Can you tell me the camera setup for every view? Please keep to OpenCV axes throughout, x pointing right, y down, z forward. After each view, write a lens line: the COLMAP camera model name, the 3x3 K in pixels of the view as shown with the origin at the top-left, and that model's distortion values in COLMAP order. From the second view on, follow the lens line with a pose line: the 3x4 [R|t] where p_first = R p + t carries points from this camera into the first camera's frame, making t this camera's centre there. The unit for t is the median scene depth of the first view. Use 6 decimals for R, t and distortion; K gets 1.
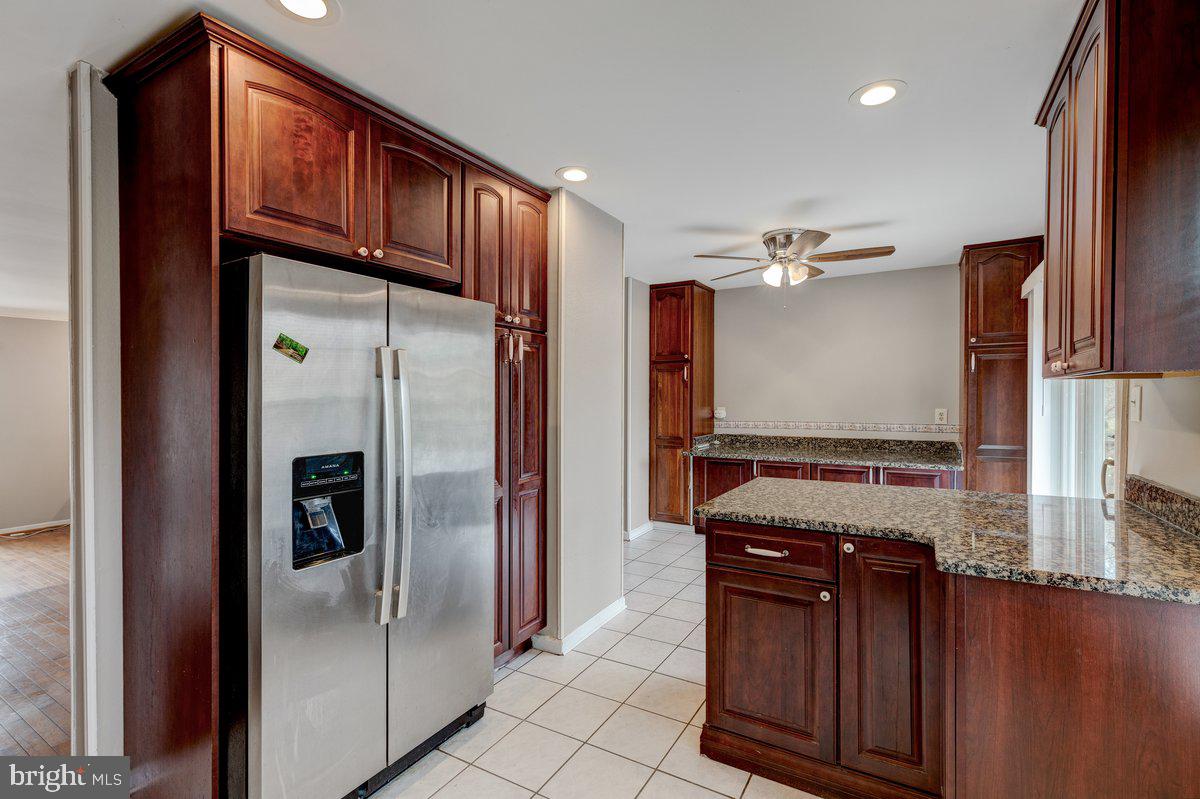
lens RADIAL K [[536.0, 0, 613.6], [0, 536.0, 396.3], [0, 0, 1]] dist [0.001336, 0.000157]
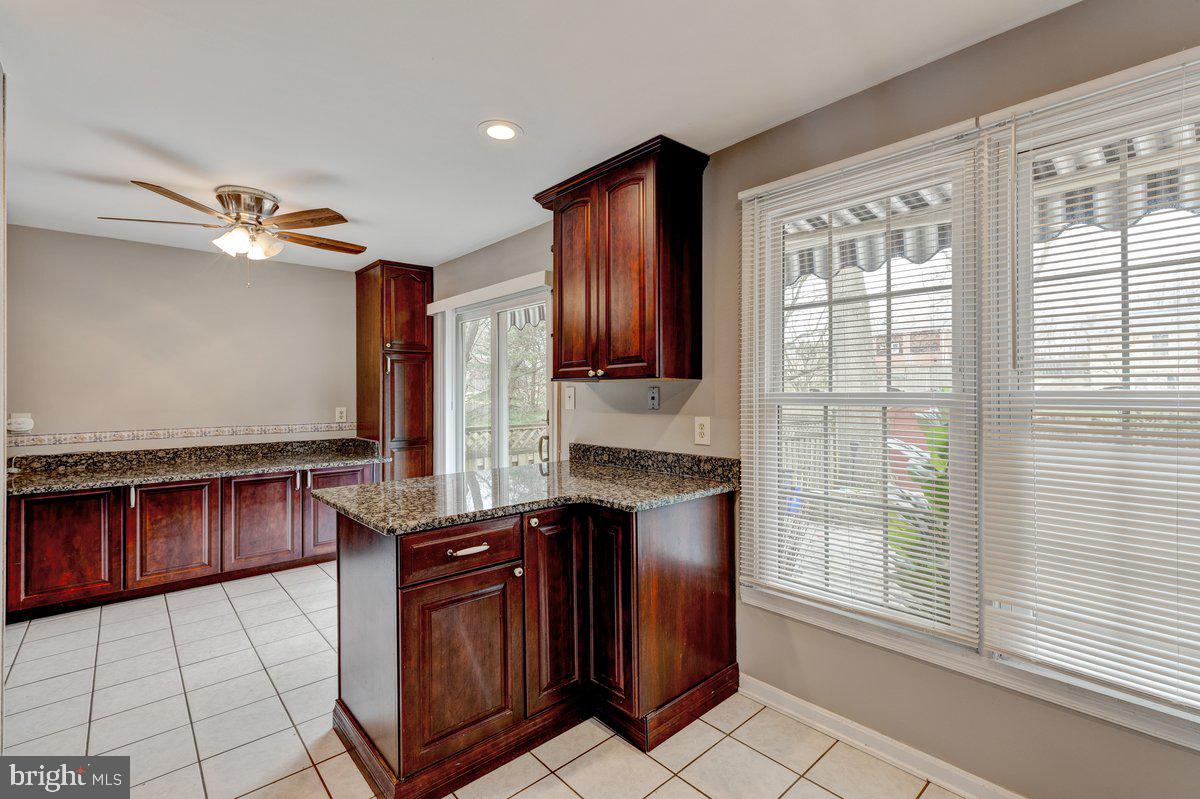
lens RADIAL K [[536.0, 0, 613.6], [0, 536.0, 396.3], [0, 0, 1]] dist [0.001336, 0.000157]
pose [[0.299793, -0.000609, 0.954004, -0.250824], [0.004634, 0.999989, -0.000817, 0.005059], [-0.953993, 0.004665, 0.299793, 0.198666]]
